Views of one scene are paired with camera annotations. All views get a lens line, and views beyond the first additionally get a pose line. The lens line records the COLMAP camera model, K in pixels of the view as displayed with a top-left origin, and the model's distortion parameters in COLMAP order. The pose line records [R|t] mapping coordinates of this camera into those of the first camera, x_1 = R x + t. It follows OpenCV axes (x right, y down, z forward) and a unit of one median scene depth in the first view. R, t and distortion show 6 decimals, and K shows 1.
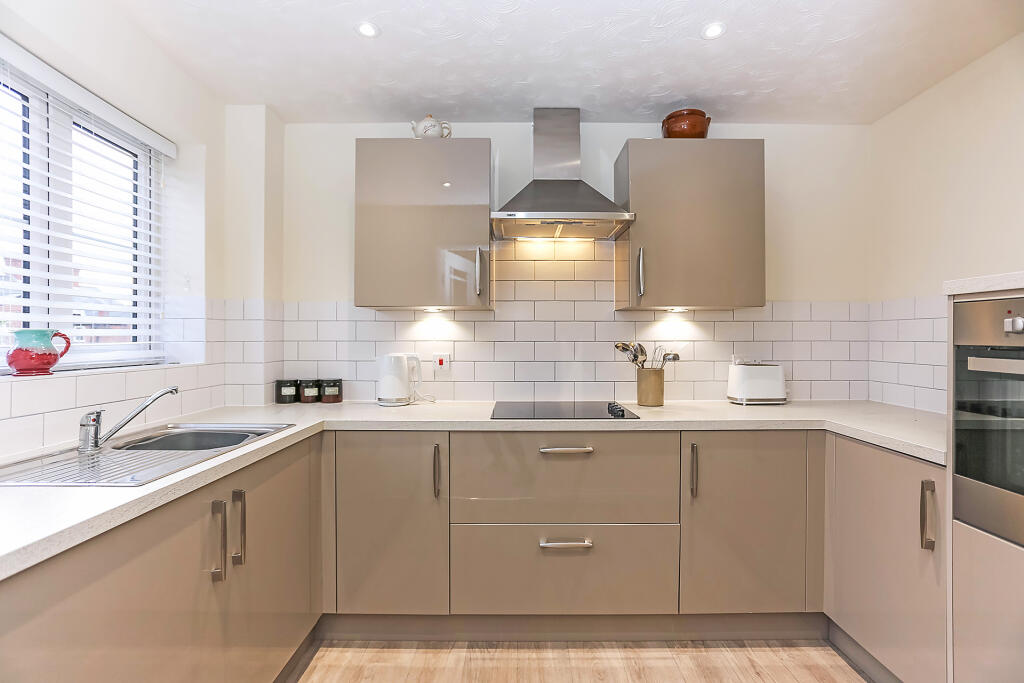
lens RADIAL K [[505.9, 0, 518.4], [0, 505.9, 338.3], [0, 0, 1]] dist [-0.004536, -0.000397]
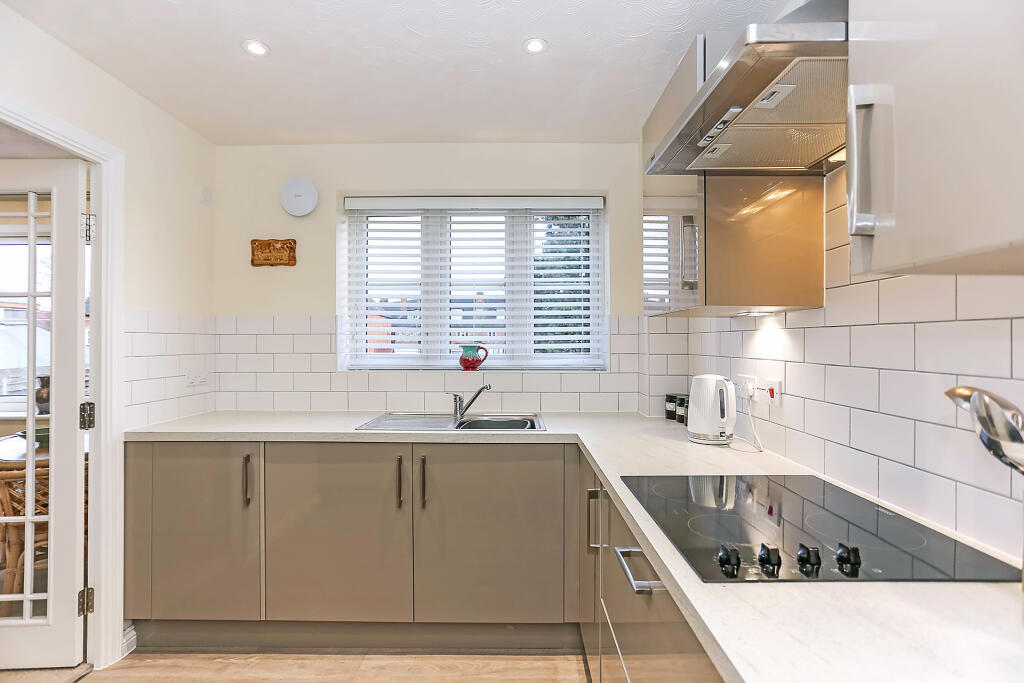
lens RADIAL K [[511.8, 0, 527.9], [0, 511.8, 337.0], [0, 0, 1]] dist [-0.056272, -0.000081]
pose [[-0.005202, -0.008807, -0.999948, 0.549721], [-0.003255, 0.999956, -0.008790, -0.019905], [0.999981, 0.003209, -0.005231, 0.782019]]
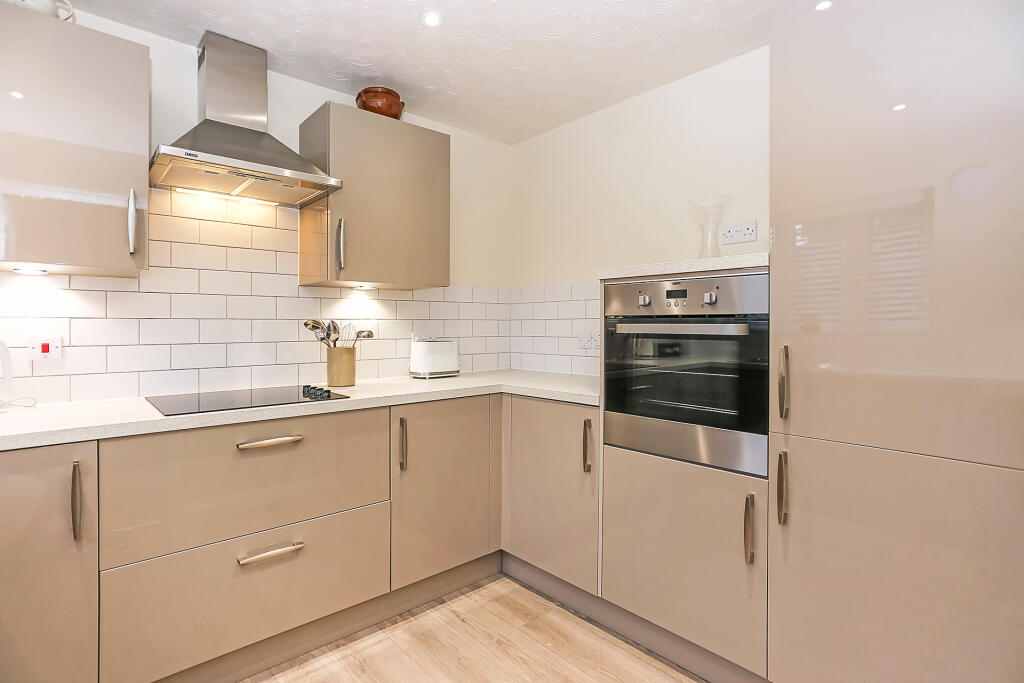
lens RADIAL K [[514.3, 0, 493.0], [0, 514.3, 321.8], [0, 0, 1]] dist [-0.001960, 0.000131]
pose [[0.764325, 0.003083, 0.644824, -0.155992], [0.005552, 0.999920, -0.011362, 0.025841], [-0.644808, 0.012264, 0.764247, 0.080854]]
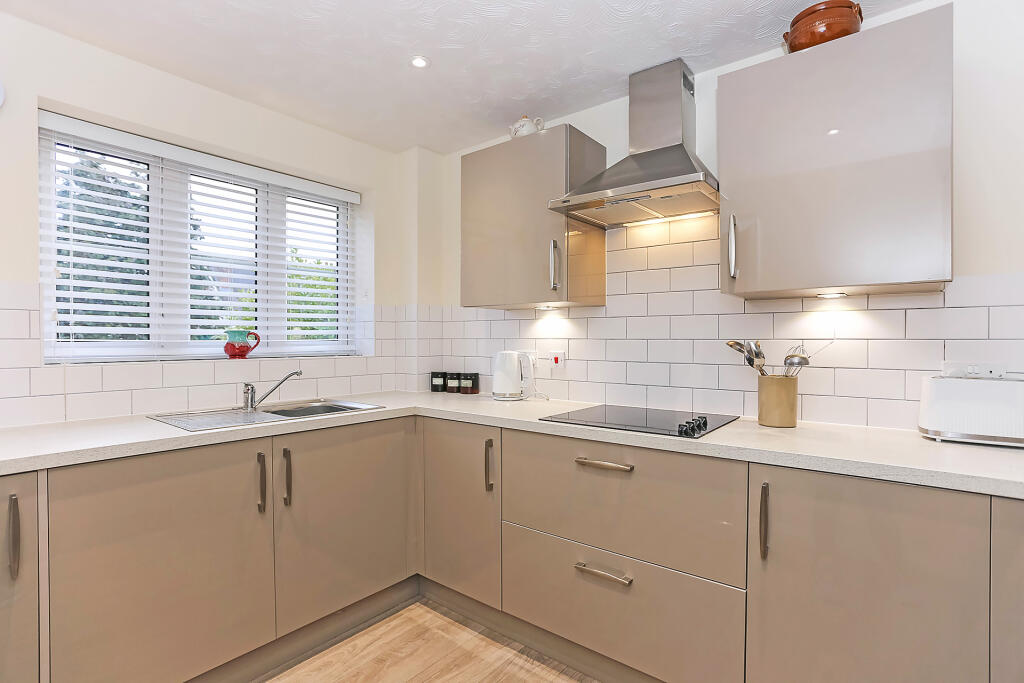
lens RADIAL K [[509.2, 0, 511.0], [0, 509.2, 333.7], [0, 0, 1]] dist [-0.002071, -0.000188]
pose [[0.778945, -0.006432, -0.627059, 0.452317], [-0.000309, 0.999943, -0.010640, 0.006840], [0.627092, 0.008482, 0.778899, 0.192644]]
